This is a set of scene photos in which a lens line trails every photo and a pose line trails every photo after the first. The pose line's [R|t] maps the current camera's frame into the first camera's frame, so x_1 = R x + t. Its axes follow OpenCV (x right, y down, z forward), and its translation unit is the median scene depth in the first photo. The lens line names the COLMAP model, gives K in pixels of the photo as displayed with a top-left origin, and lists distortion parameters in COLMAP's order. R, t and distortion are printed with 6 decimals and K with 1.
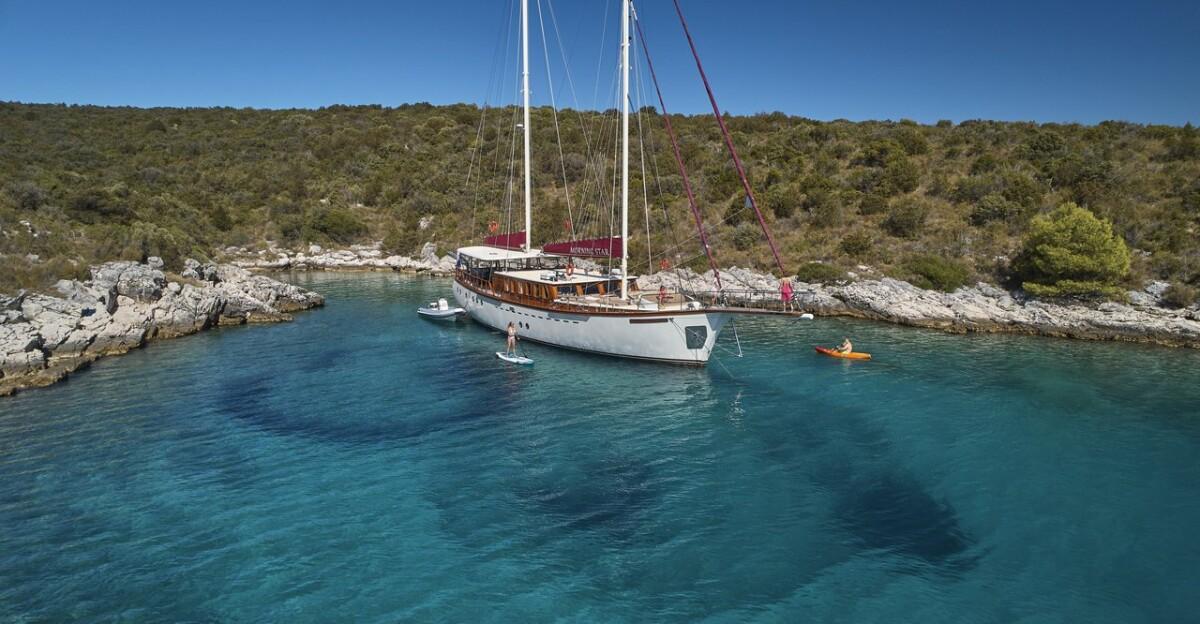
lens RADIAL K [[709.7, 0, 600.0], [0, 709.7, 312.0], [0, 0, 1]] dist [-0.044099, 0.001043]
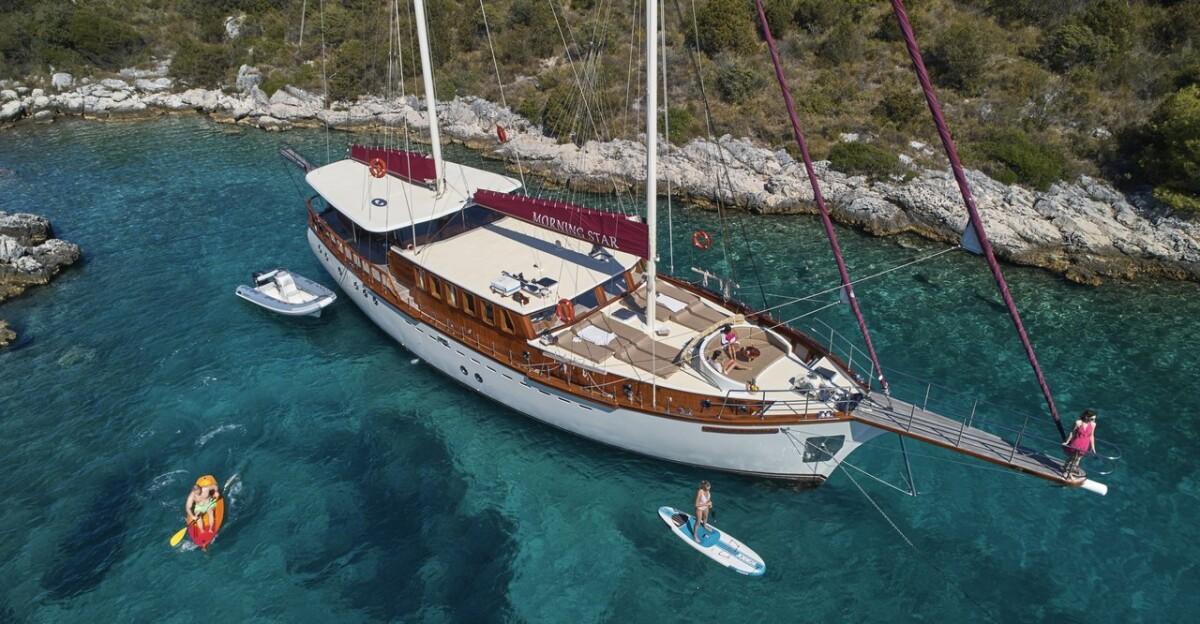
lens RADIAL K [[748.7, 0, 635.3], [0, 748.7, 306.4], [0, 0, 1]] dist [-0.022699, -0.000465]
pose [[0.975392, -0.099259, 0.196872, -0.072673], [0.031464, 0.946456, 0.321297, -0.170447], [-0.218222, -0.307196, 0.926288, 0.336087]]
